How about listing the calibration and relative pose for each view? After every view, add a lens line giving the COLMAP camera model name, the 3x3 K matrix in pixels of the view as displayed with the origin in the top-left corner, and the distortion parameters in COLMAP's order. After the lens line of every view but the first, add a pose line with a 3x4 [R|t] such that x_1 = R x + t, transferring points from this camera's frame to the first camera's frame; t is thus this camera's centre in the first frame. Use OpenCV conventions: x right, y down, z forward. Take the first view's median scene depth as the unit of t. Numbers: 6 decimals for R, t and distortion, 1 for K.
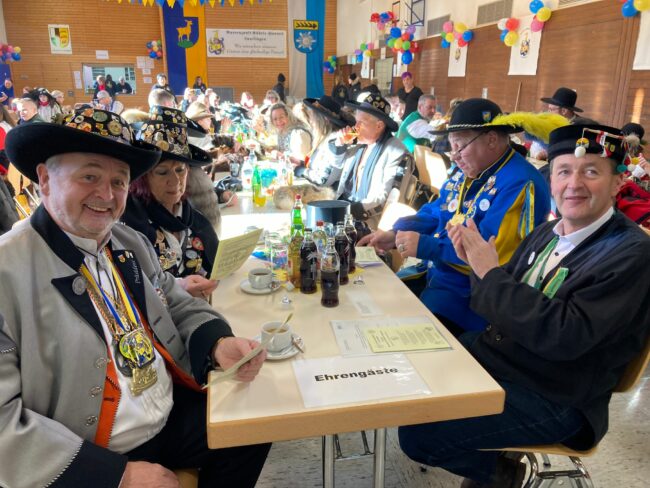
lens RADIAL K [[532.2, 0, 330.8], [0, 532.2, 239.1], [0, 0, 1]] dist [-0.002687, 0.016919]
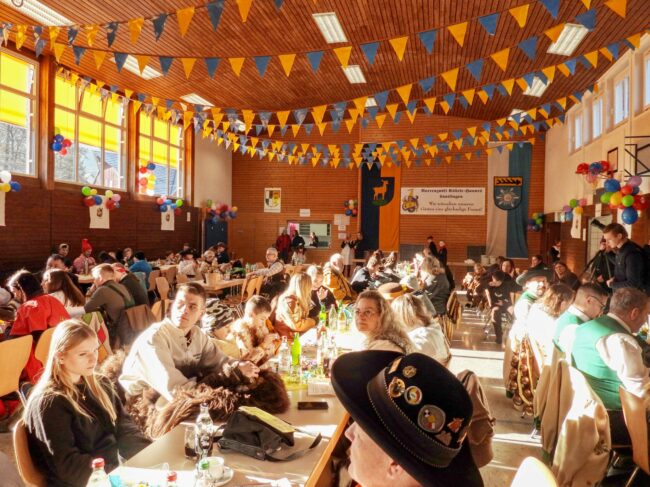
lens RADIAL K [[511.5, 0, 312.5], [0, 511.5, 242.1], [0, 0, 1]] dist [-0.024889, 0.013798]
pose [[0.903162, 0.020761, -0.428799, 0.029088], [-0.135890, 0.961296, -0.239676, -0.043841], [0.407226, 0.274736, 0.871026, 0.122493]]
